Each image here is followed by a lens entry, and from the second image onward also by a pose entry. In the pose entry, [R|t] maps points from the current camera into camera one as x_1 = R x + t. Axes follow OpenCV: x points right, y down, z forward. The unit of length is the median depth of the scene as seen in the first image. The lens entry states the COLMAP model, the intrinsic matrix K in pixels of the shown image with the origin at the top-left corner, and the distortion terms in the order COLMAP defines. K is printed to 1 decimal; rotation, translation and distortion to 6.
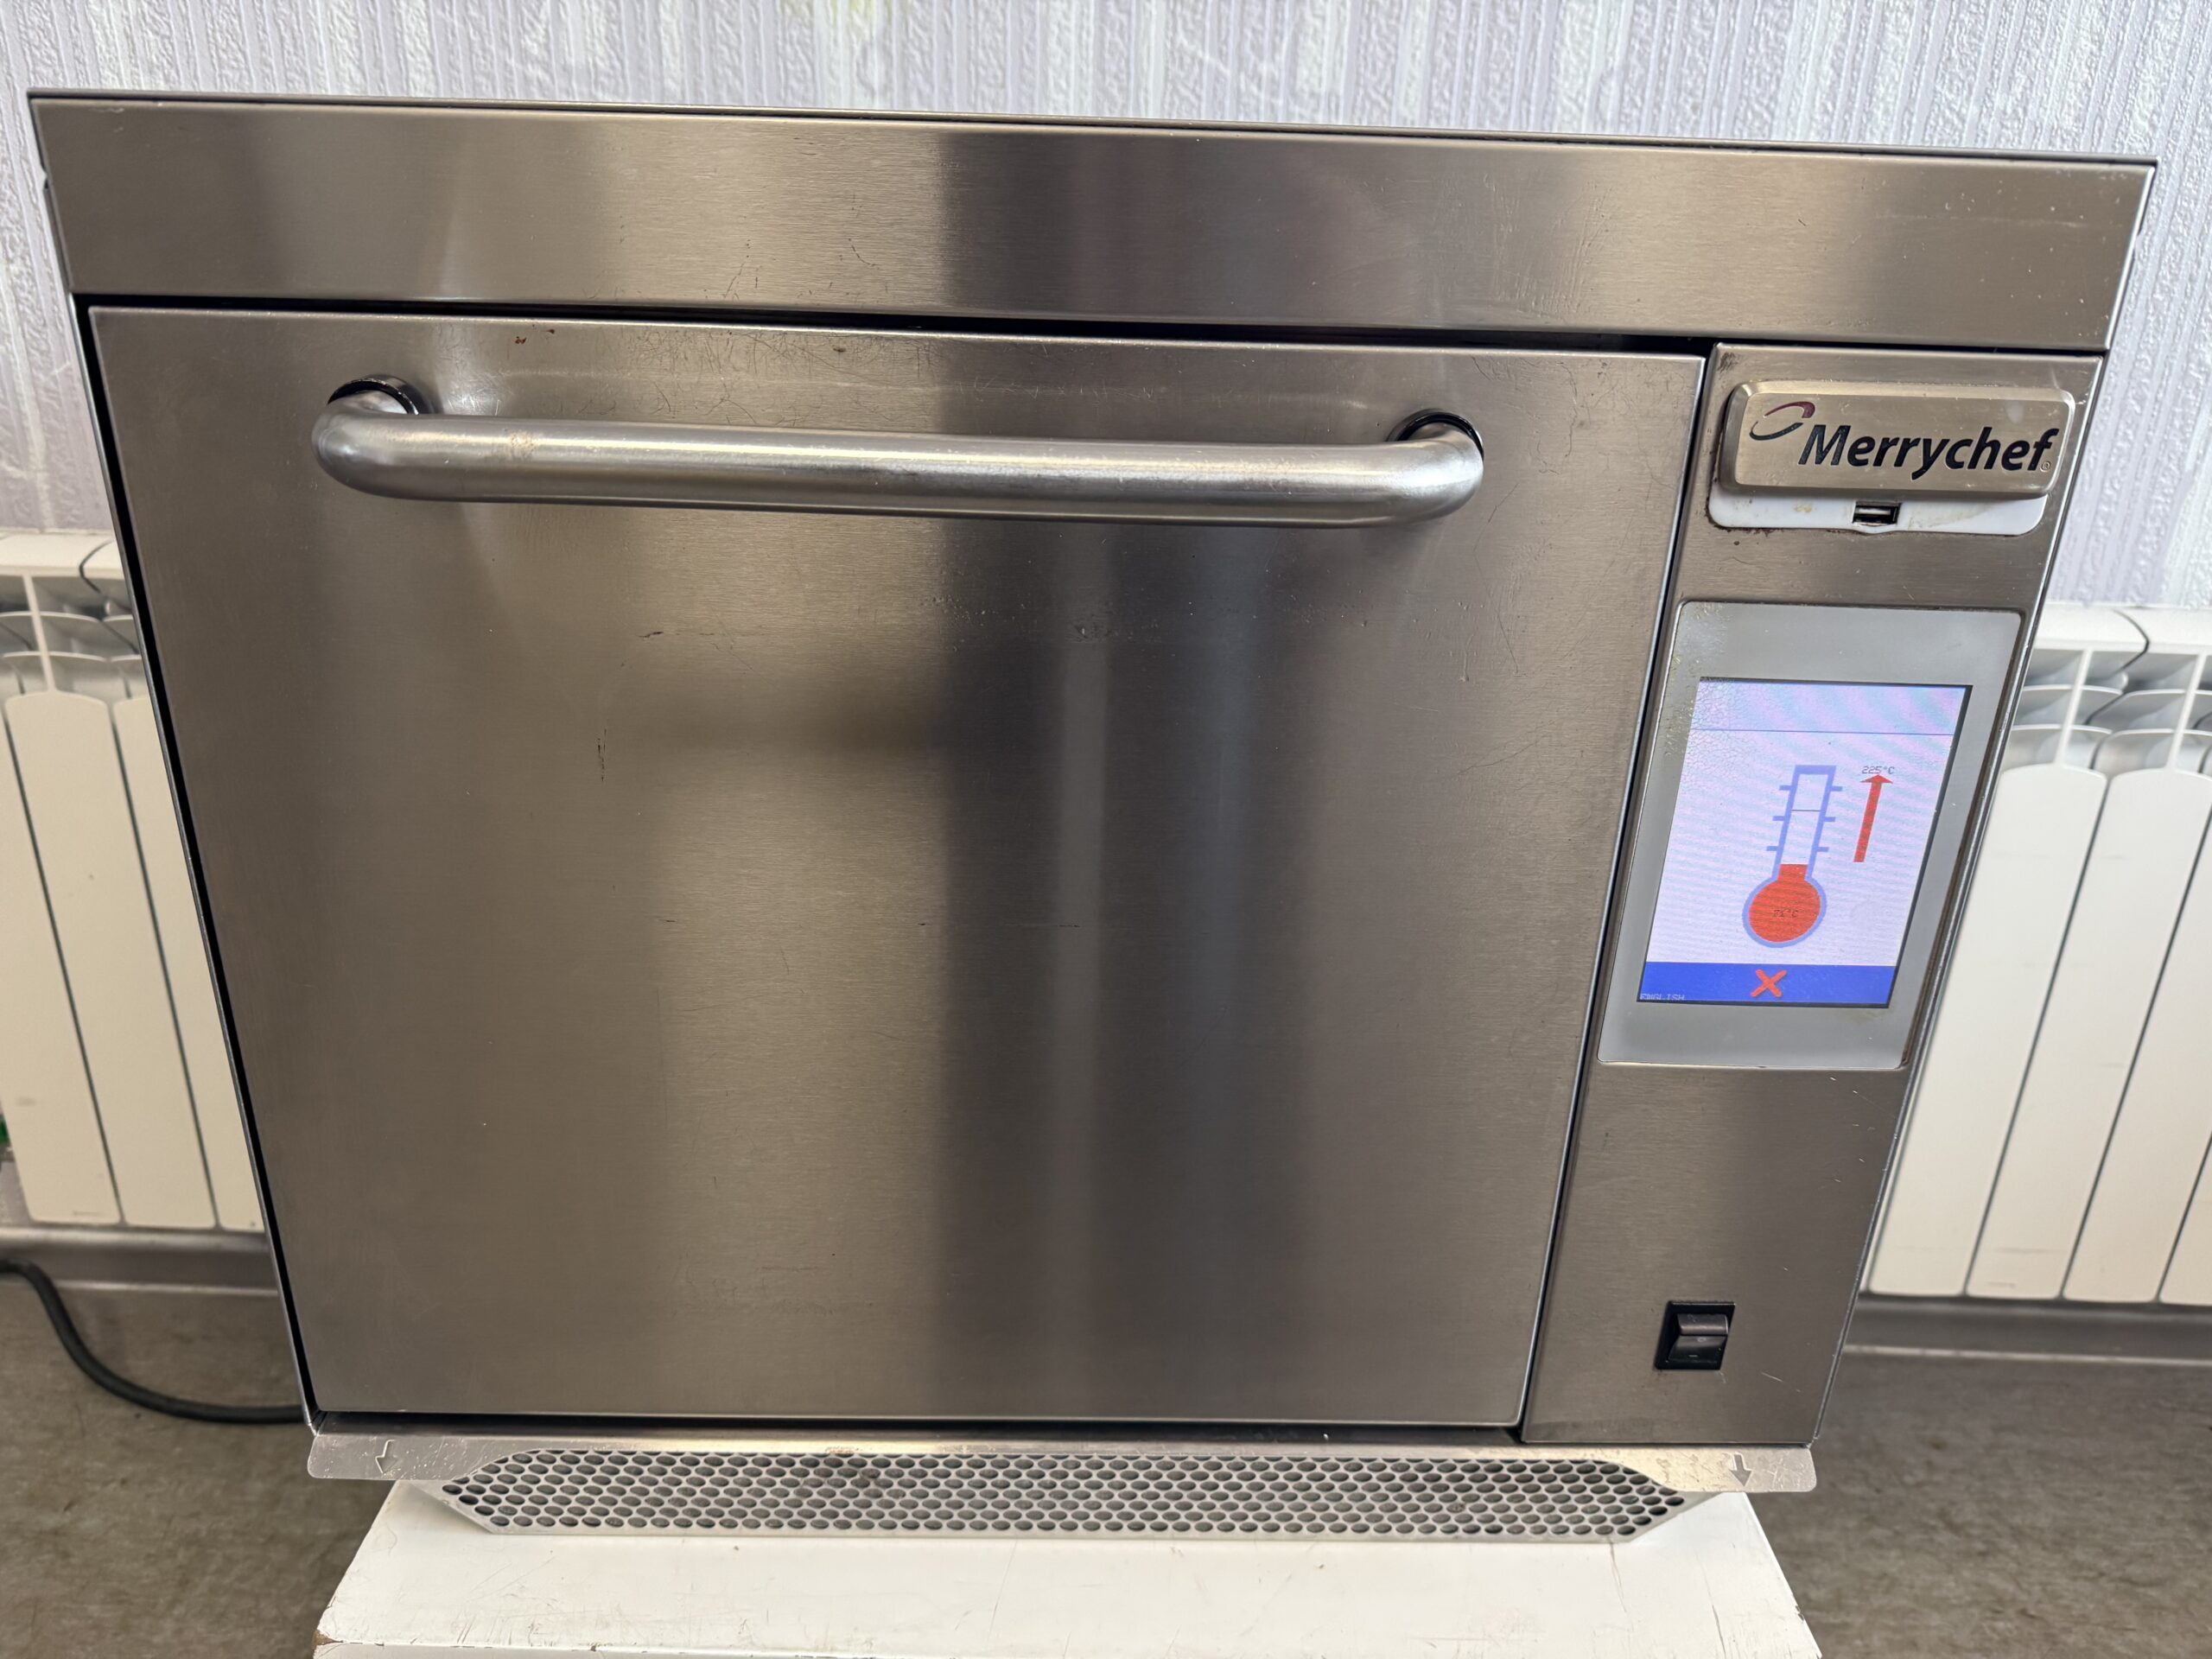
lens RADIAL K [[1608.8, 0, 1099.6], [0, 1608.8, 832.9], [0, 0, 1]] dist [-0.000122, -0.009598]
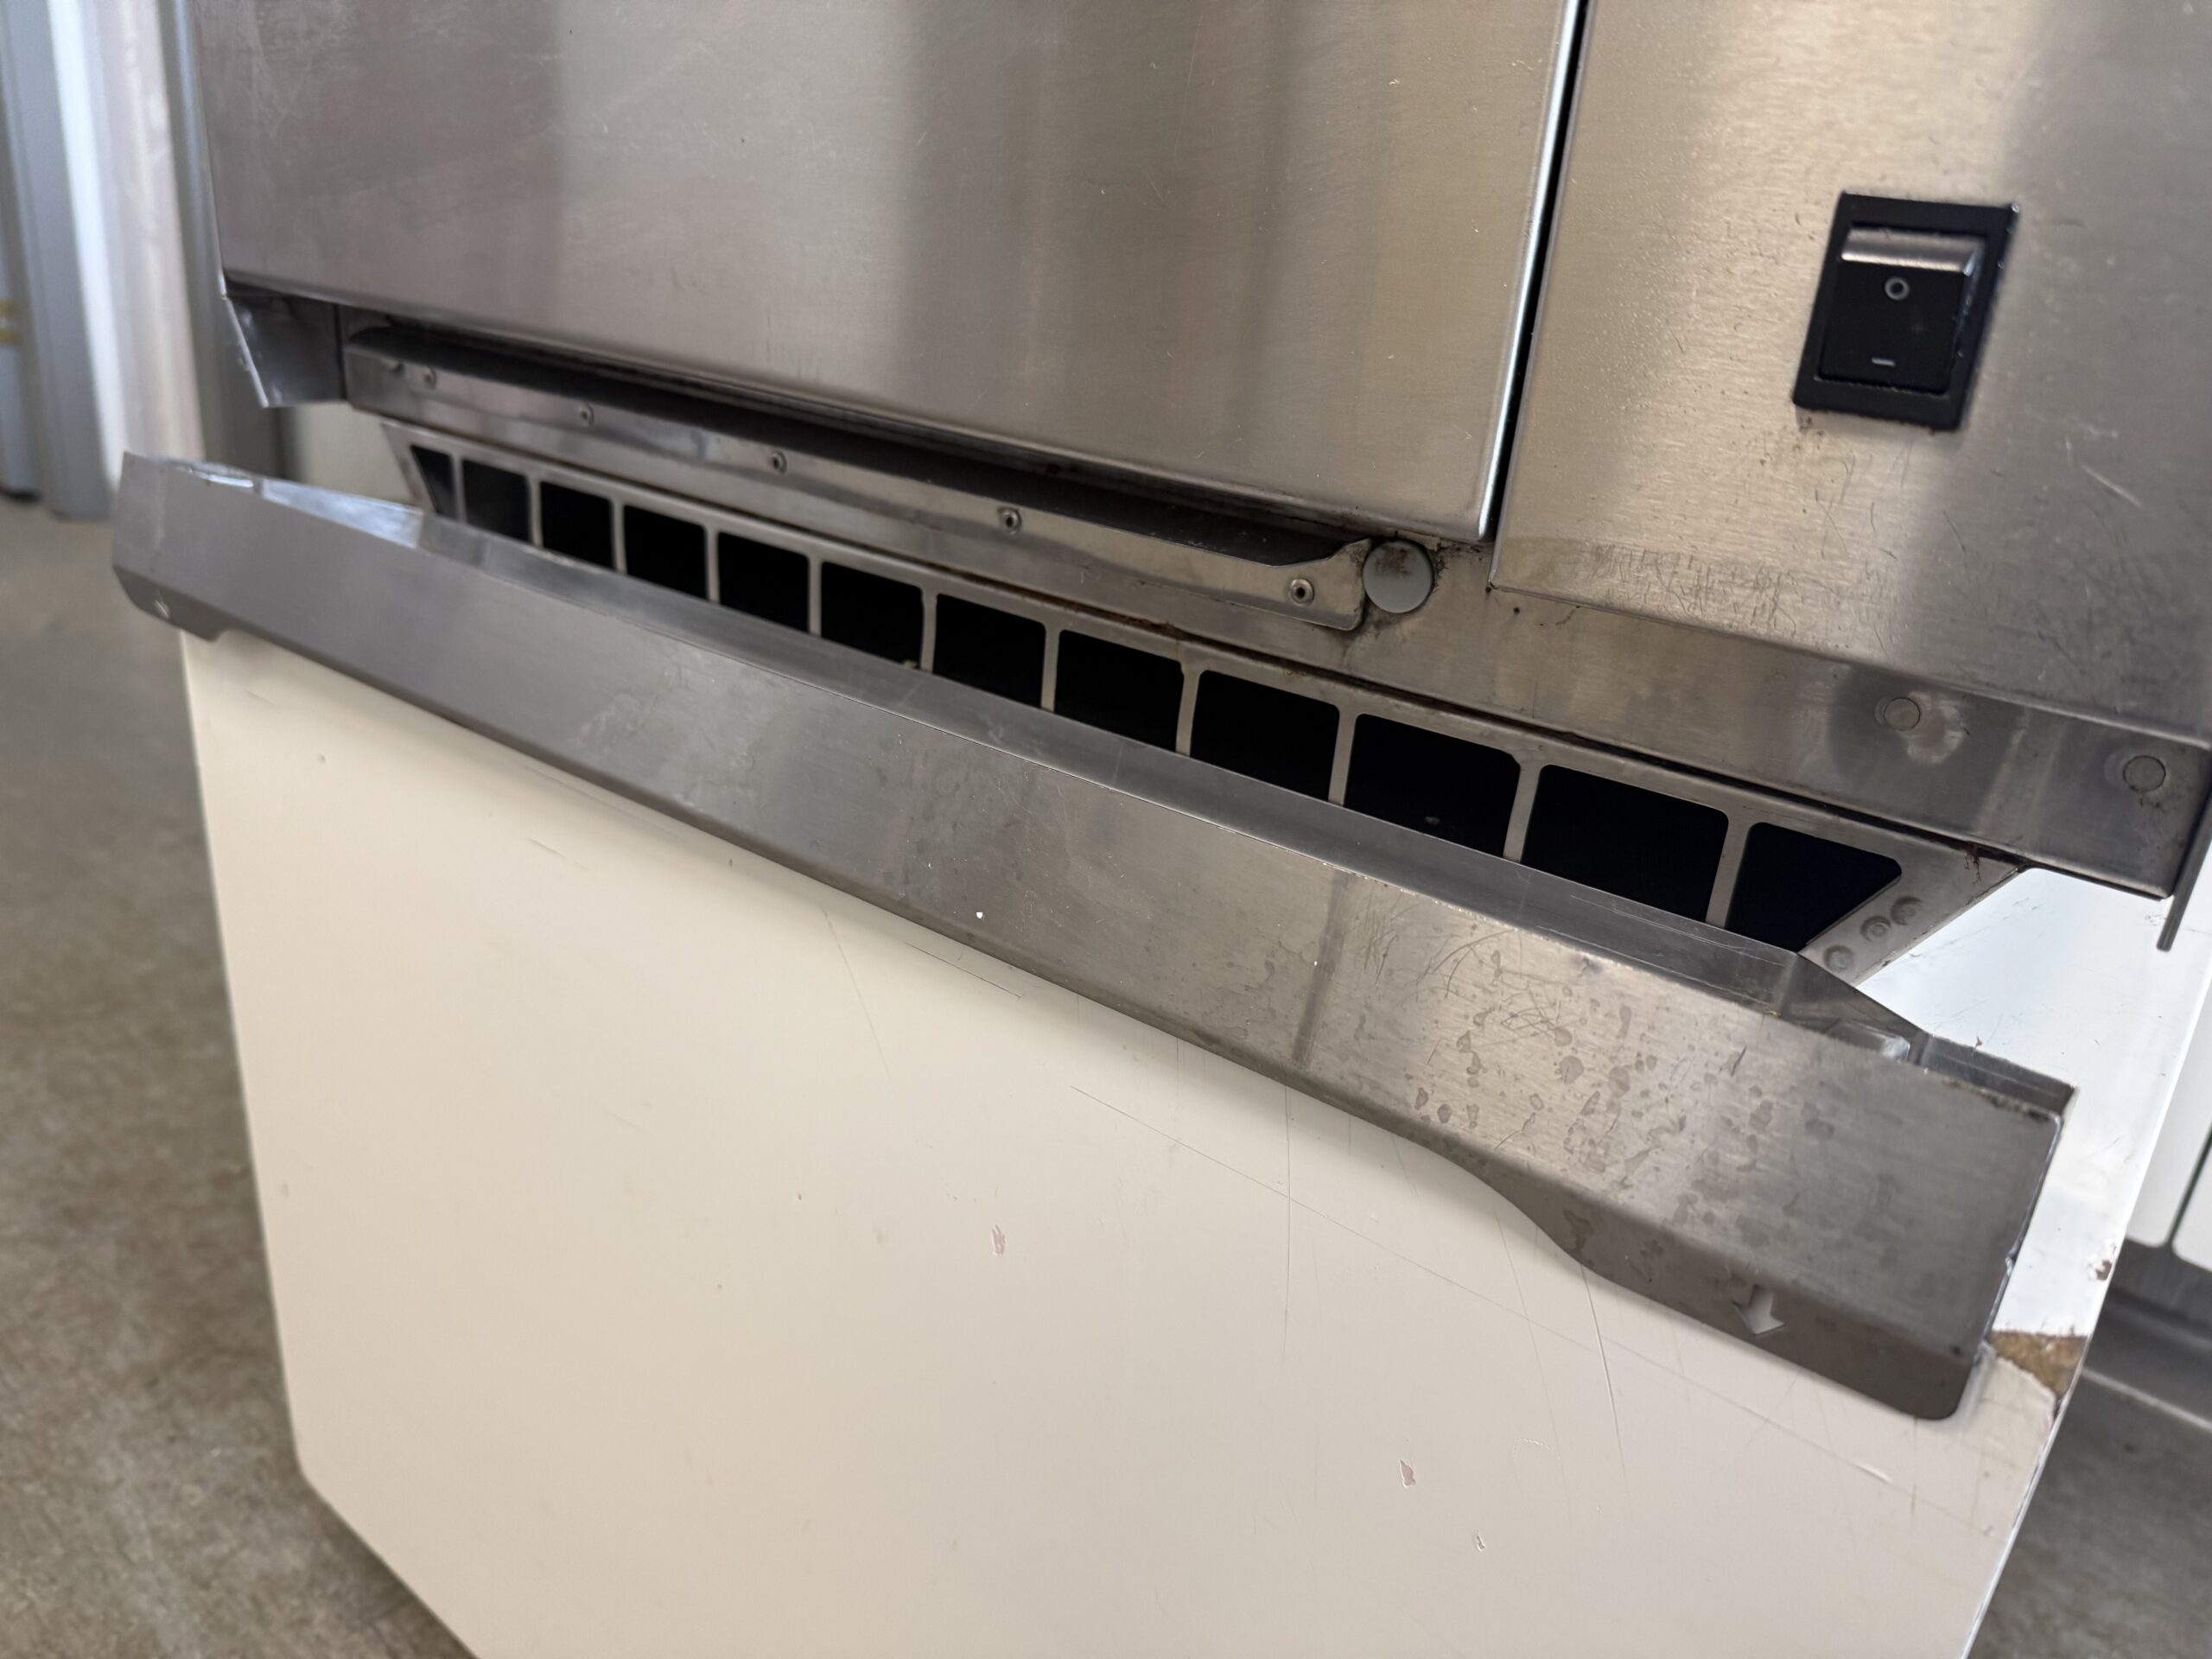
lens RADIAL K [[1608.8, 0, 1088.1], [0, 1608.8, 833.7], [0, 0, 1]] dist [-0.000122, -0.009598]
pose [[0.779196, 0.263252, -0.568816, 0.266908], [-0.296701, 0.954320, 0.035230, 0.272328], [0.552107, 0.141318, 0.821710, 0.325816]]
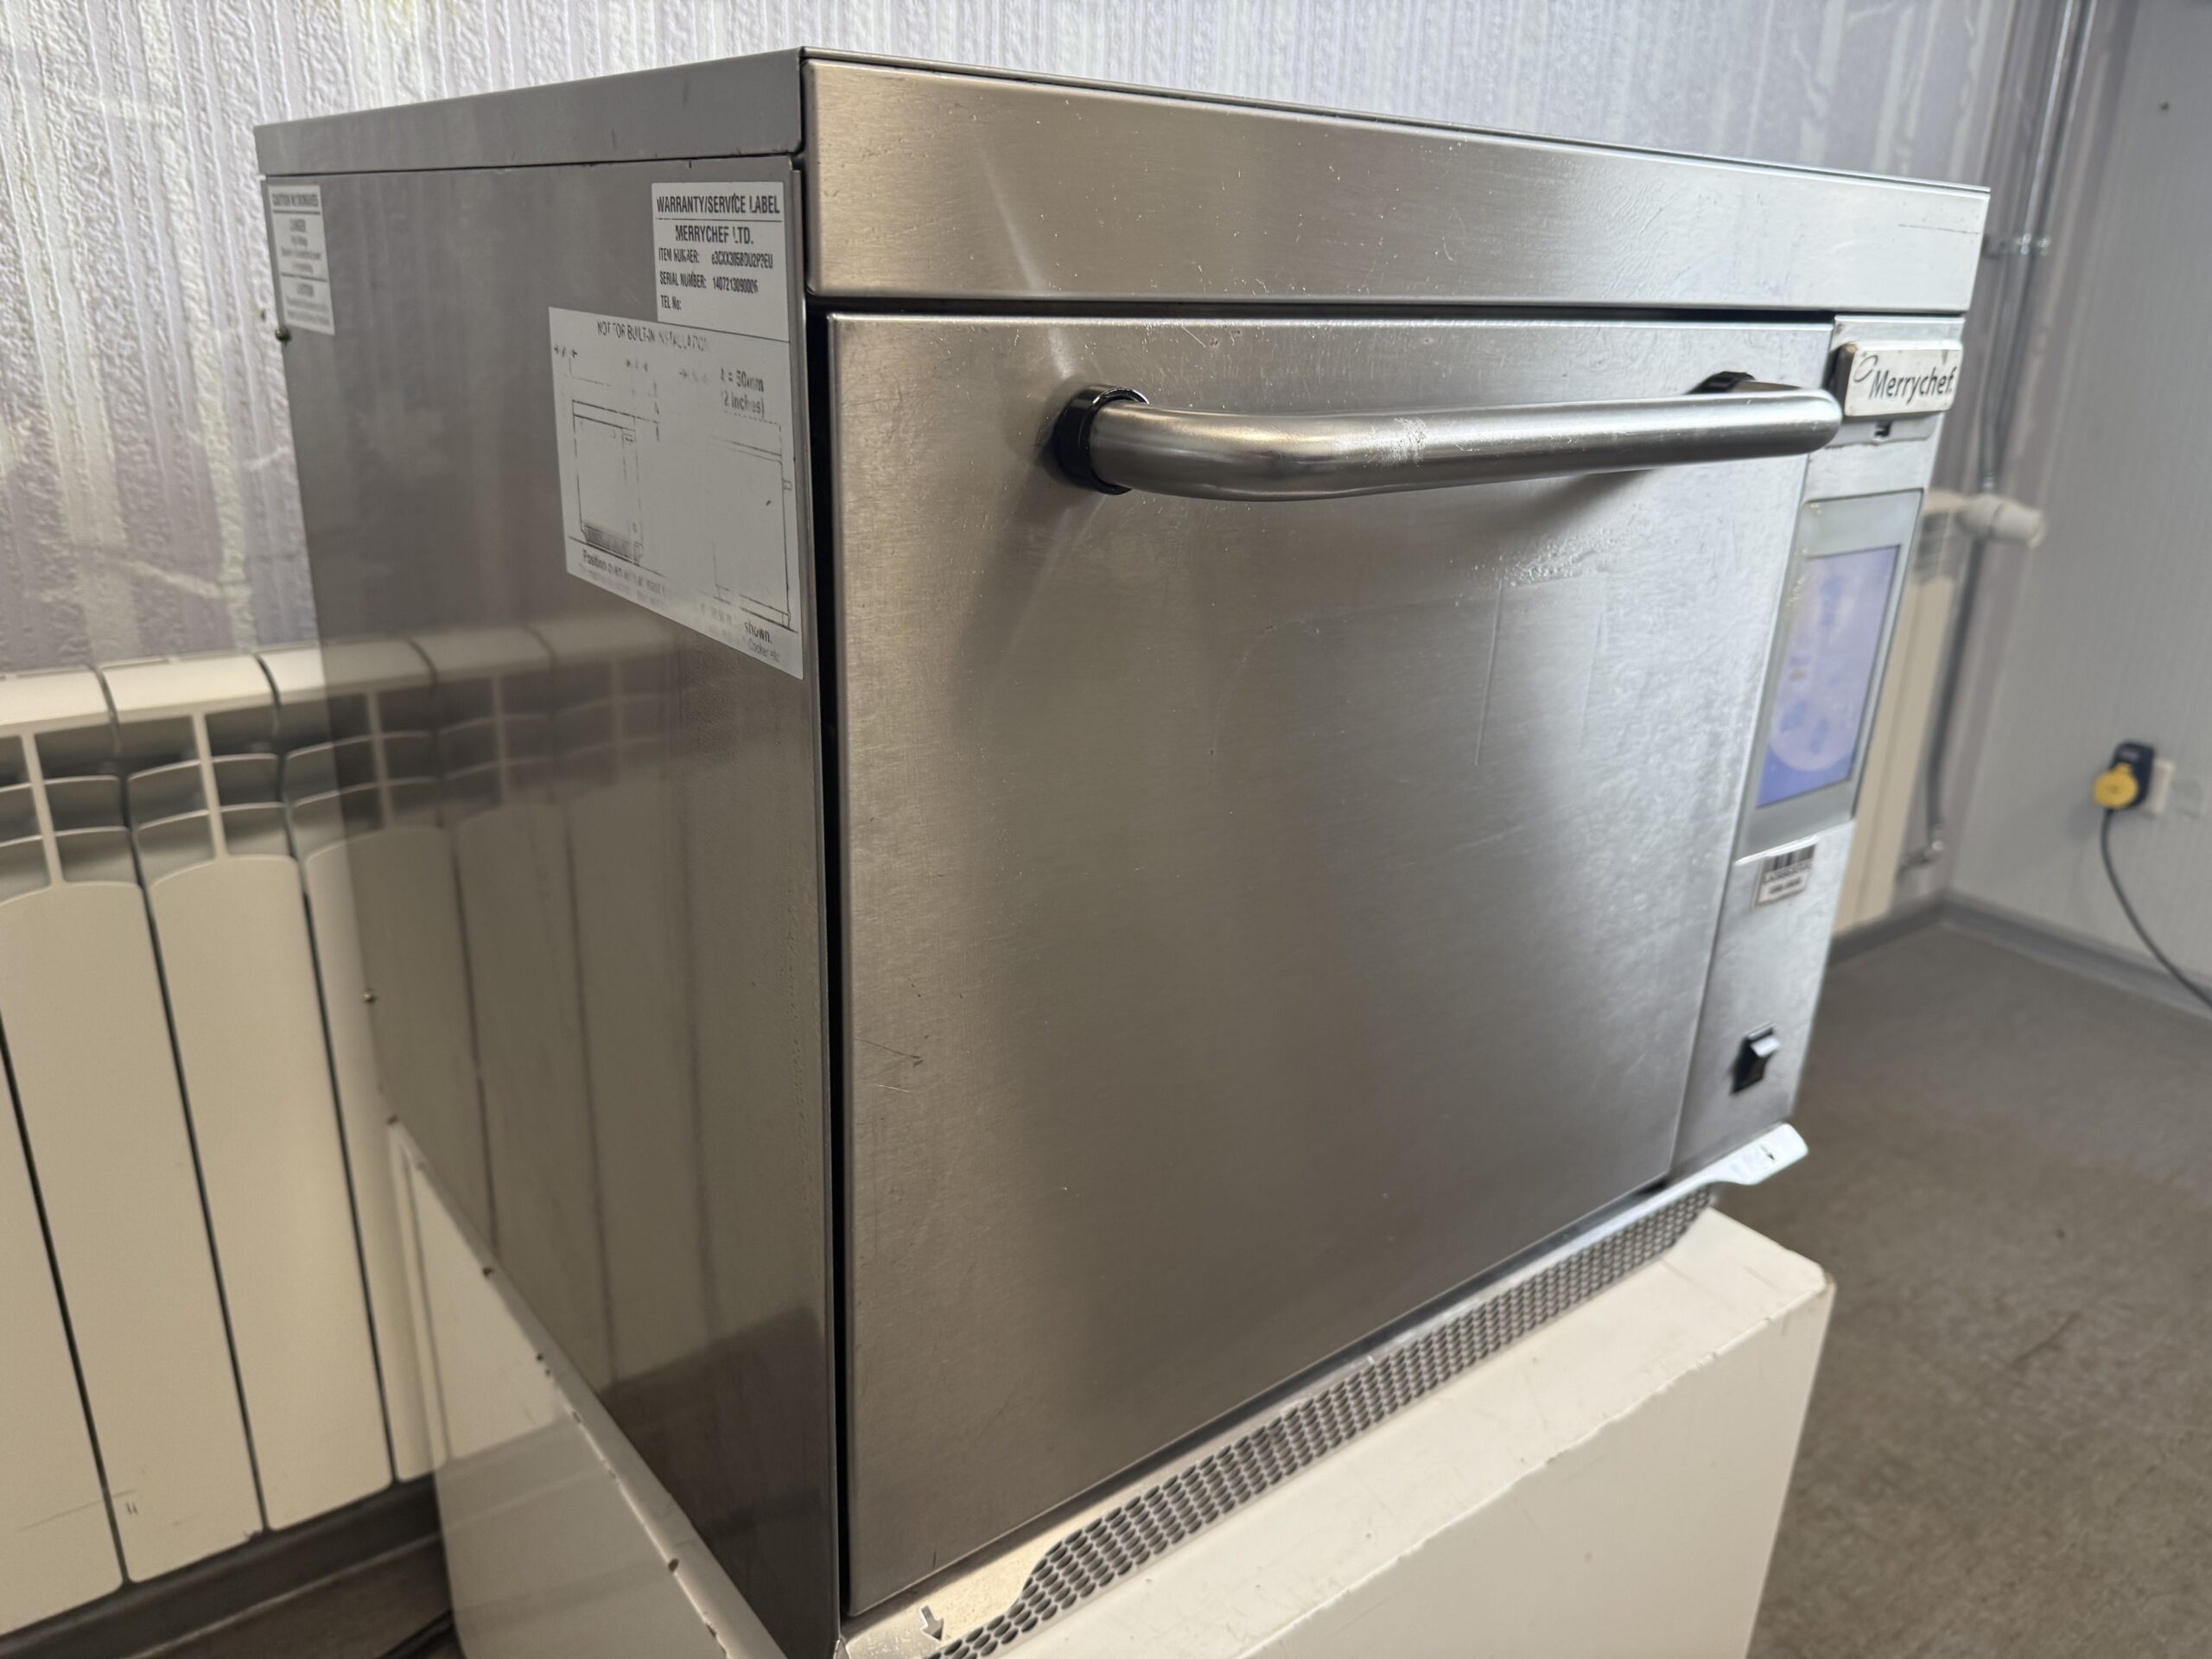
lens RADIAL K [[1608.8, 0, 1102.5], [0, 1608.8, 838.4], [0, 0, 1]] dist [-0.000122, -0.009598]
pose [[0.792315, -0.211595, 0.572245, -0.443153], [0.222484, 0.973552, 0.051939, -0.032320], [-0.568100, 0.086163, 0.818436, 0.109615]]
